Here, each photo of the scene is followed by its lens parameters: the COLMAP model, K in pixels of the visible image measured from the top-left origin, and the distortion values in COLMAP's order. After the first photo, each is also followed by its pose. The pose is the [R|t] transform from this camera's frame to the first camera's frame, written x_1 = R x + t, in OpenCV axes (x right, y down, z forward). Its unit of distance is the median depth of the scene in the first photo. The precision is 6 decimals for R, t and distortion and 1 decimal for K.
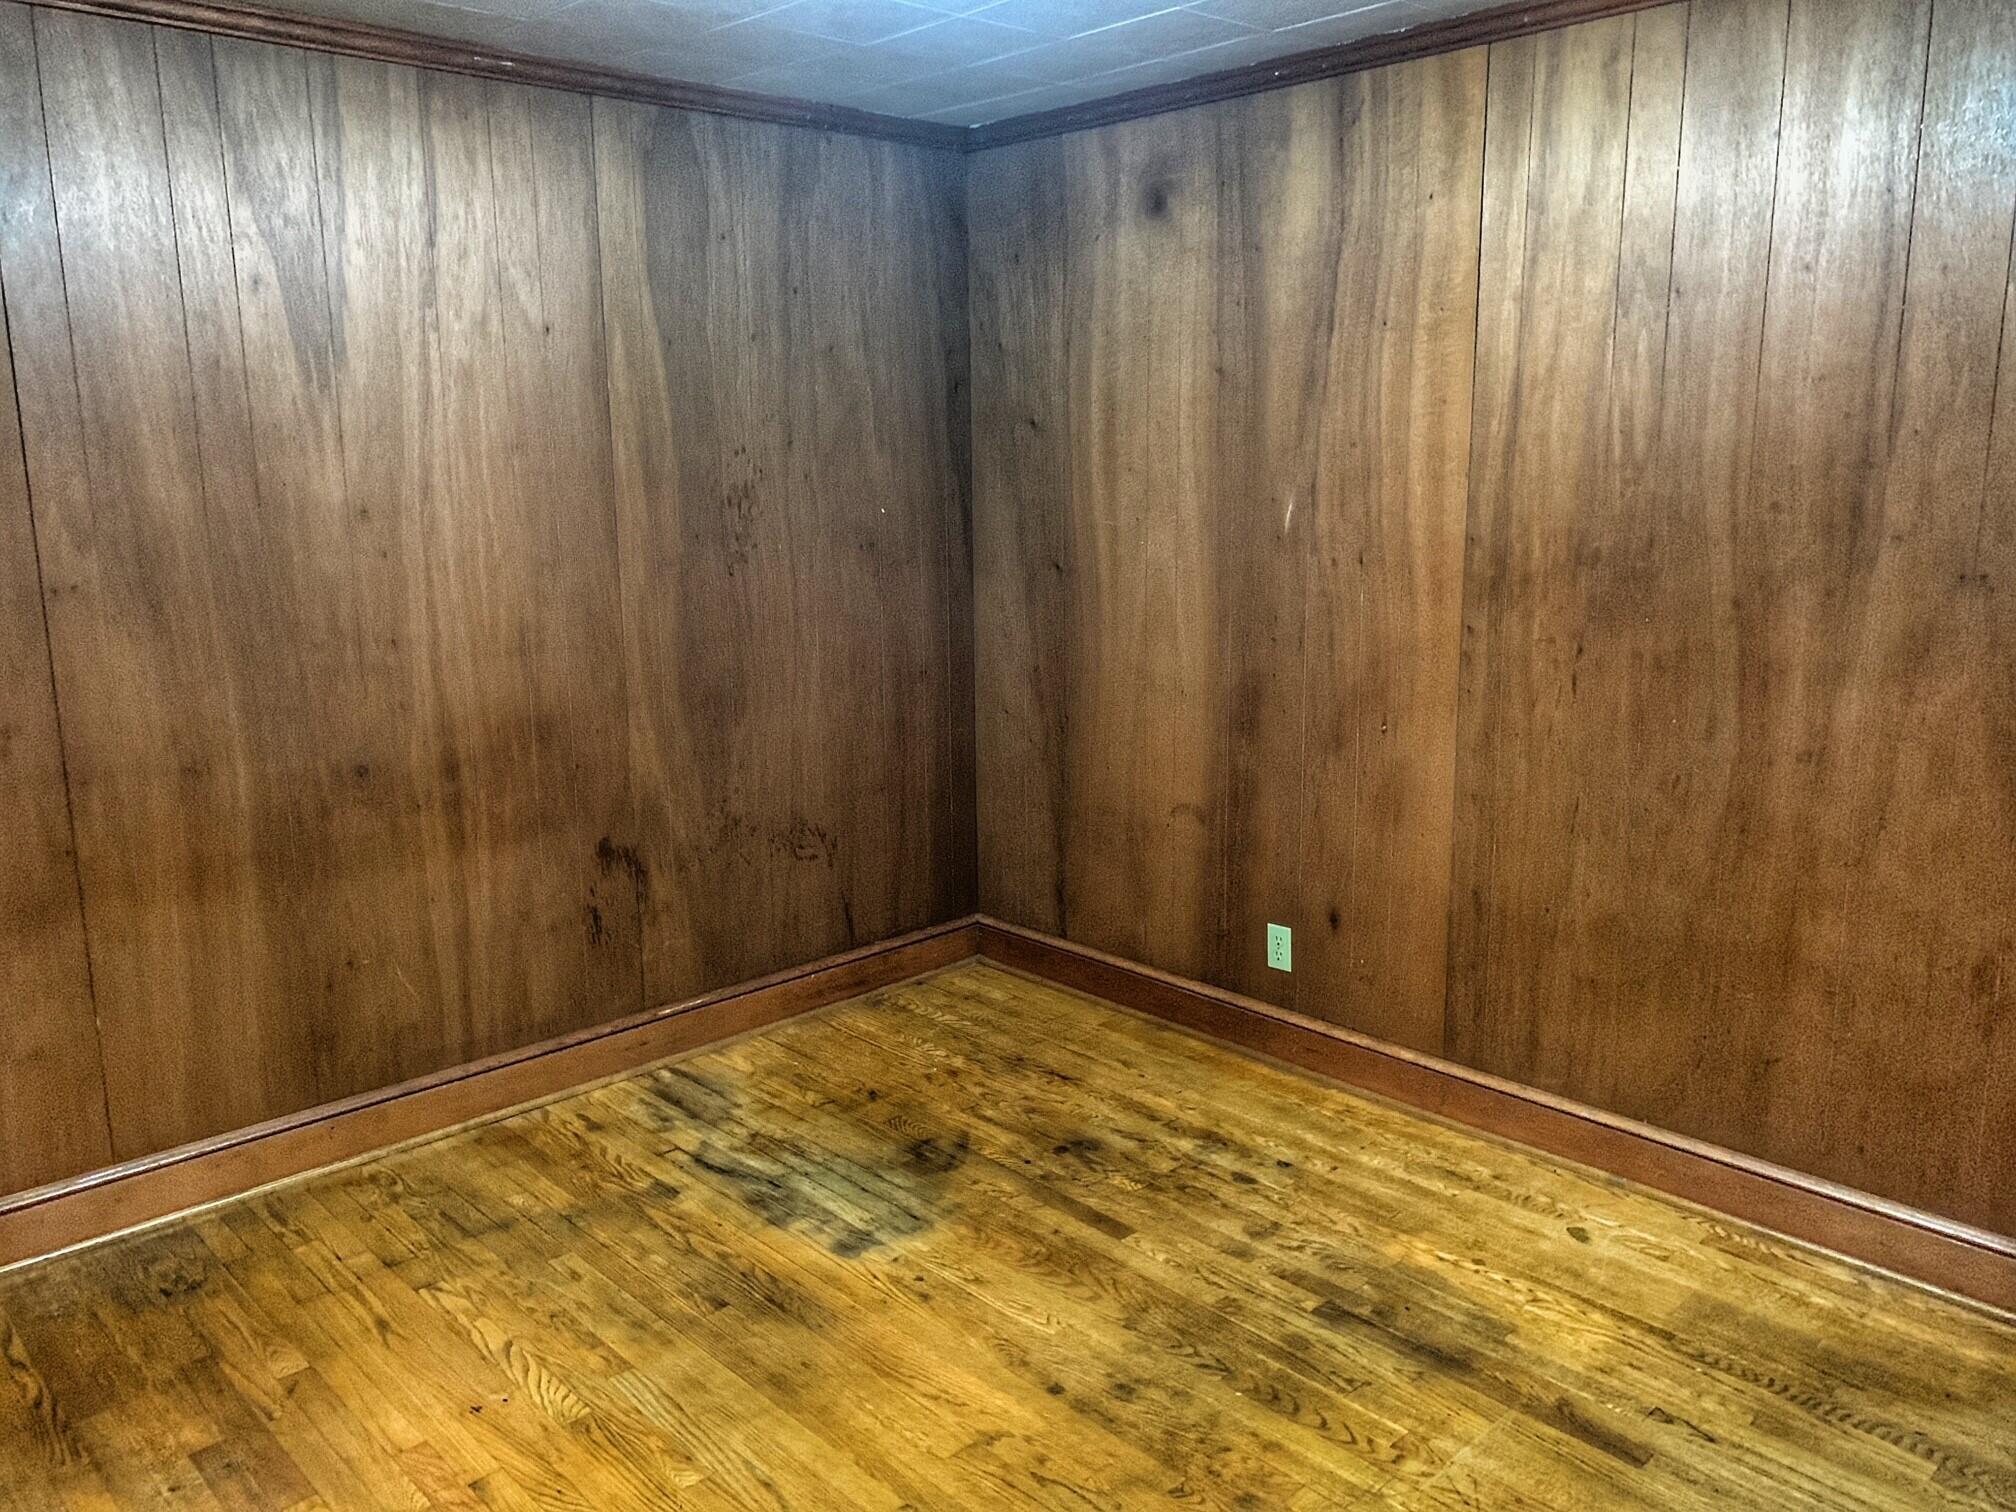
lens RADIAL K [[1558.0, 0, 1008.0], [0, 1558.0, 756.0], [0, 0, 1]] dist [0.048359, -0.005070]
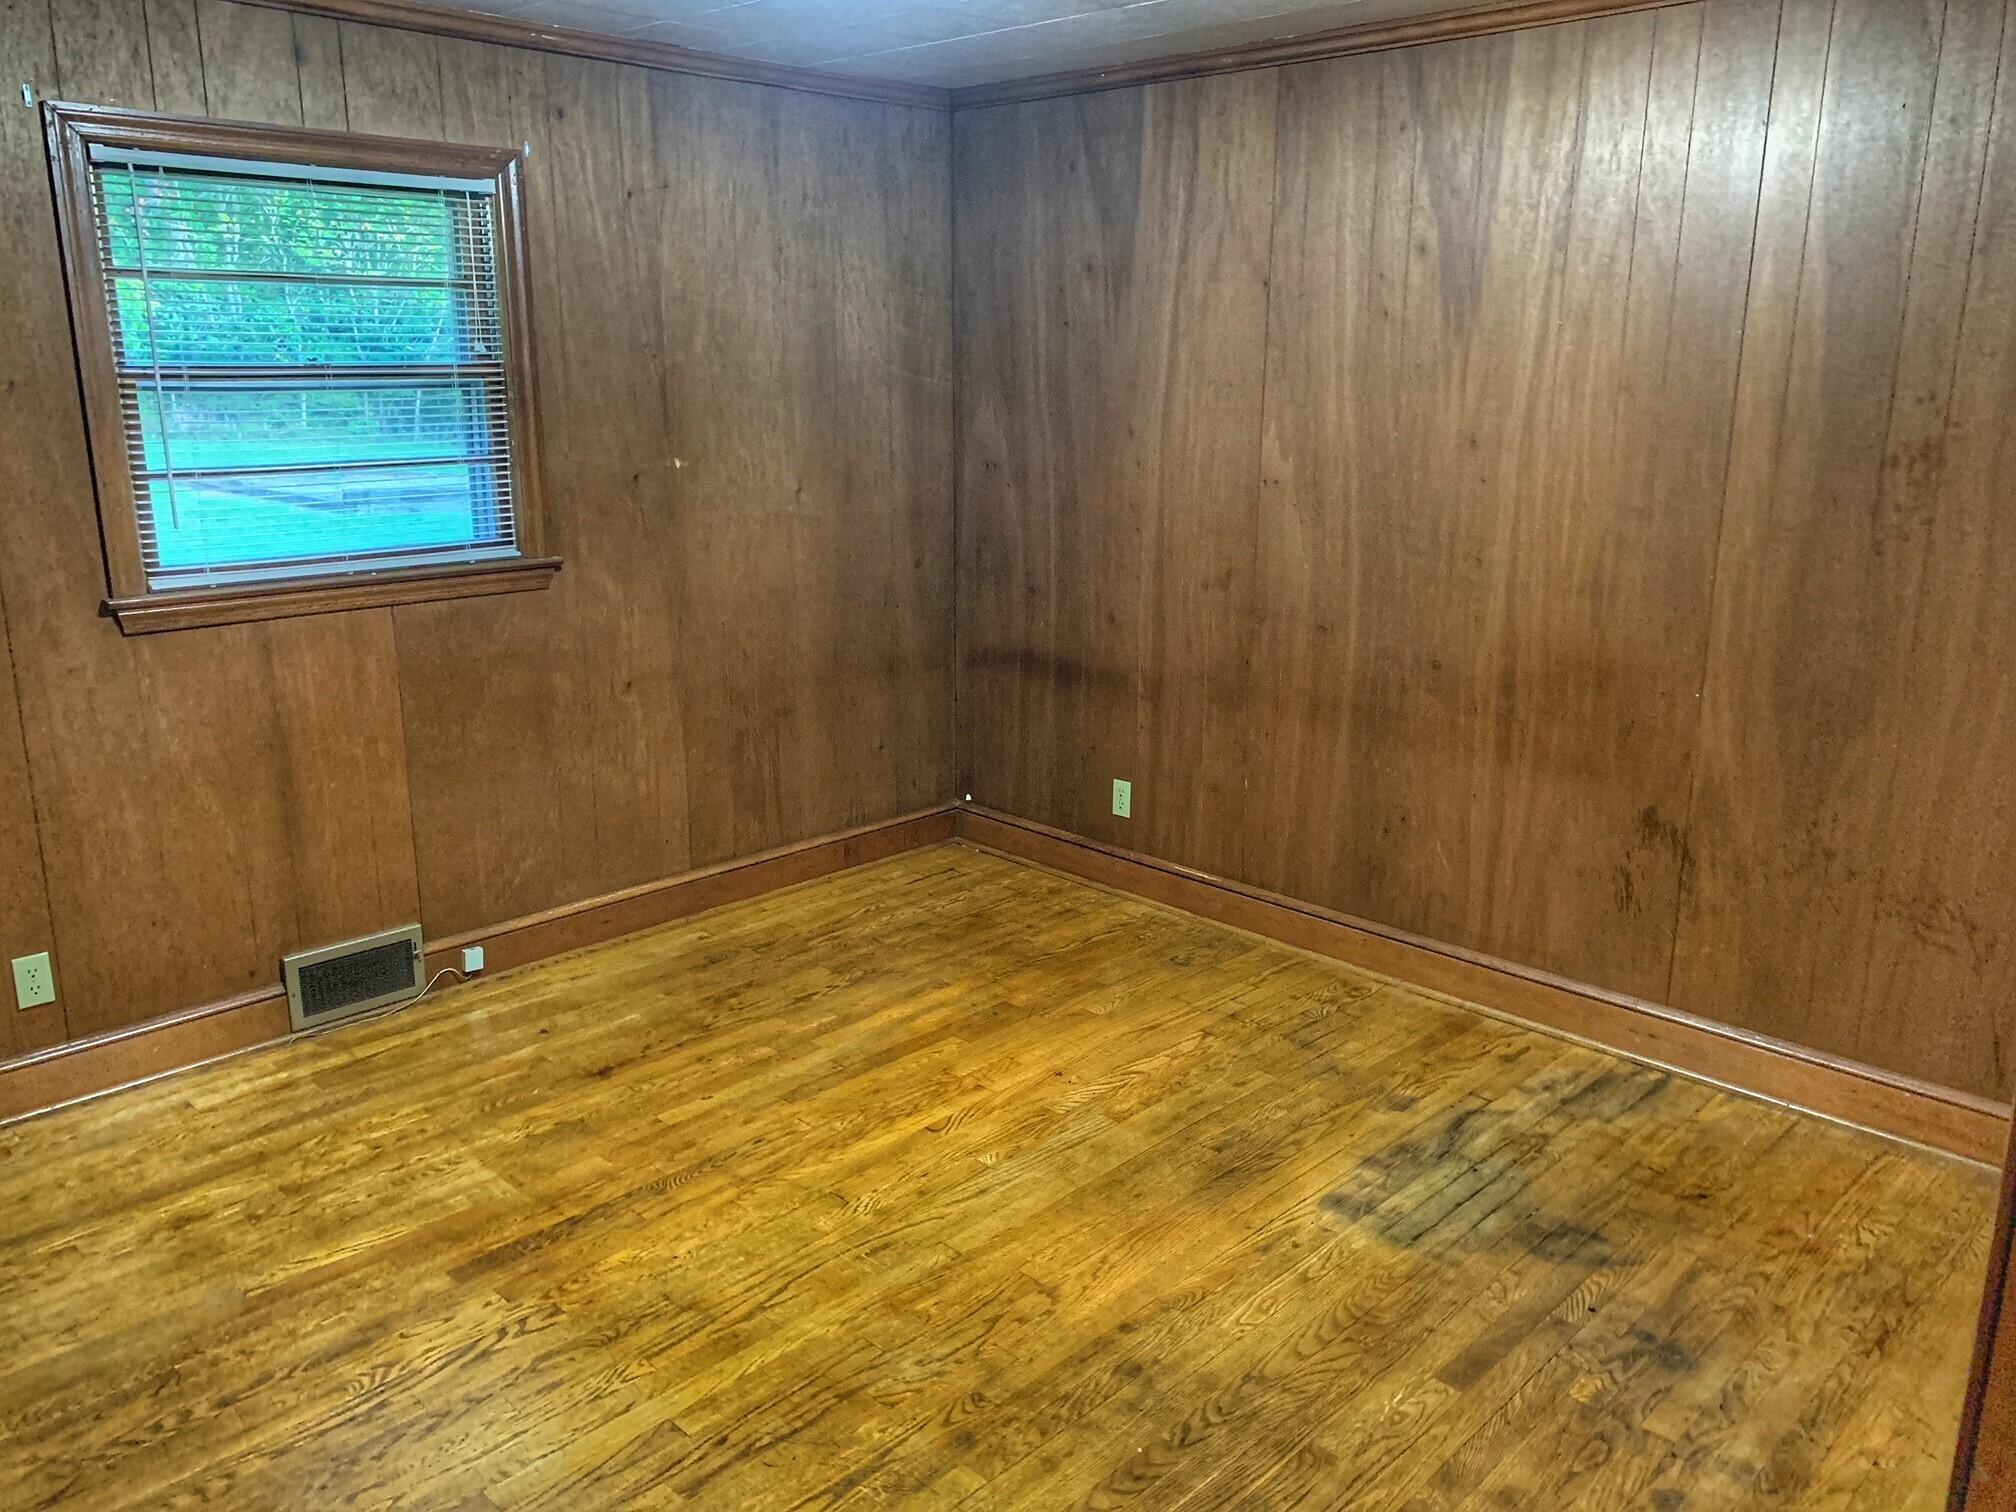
lens RADIAL K [[1580.5, 0, 1008.0], [0, 1580.5, 756.0], [0, 0, 1]] dist [0.063799, 0.001072]
pose [[0.033880, 0.256668, -0.965906, 0.742568], [-0.207201, 0.947266, 0.244447, -0.149884], [0.977712, 0.191855, 0.085275, 0.604871]]
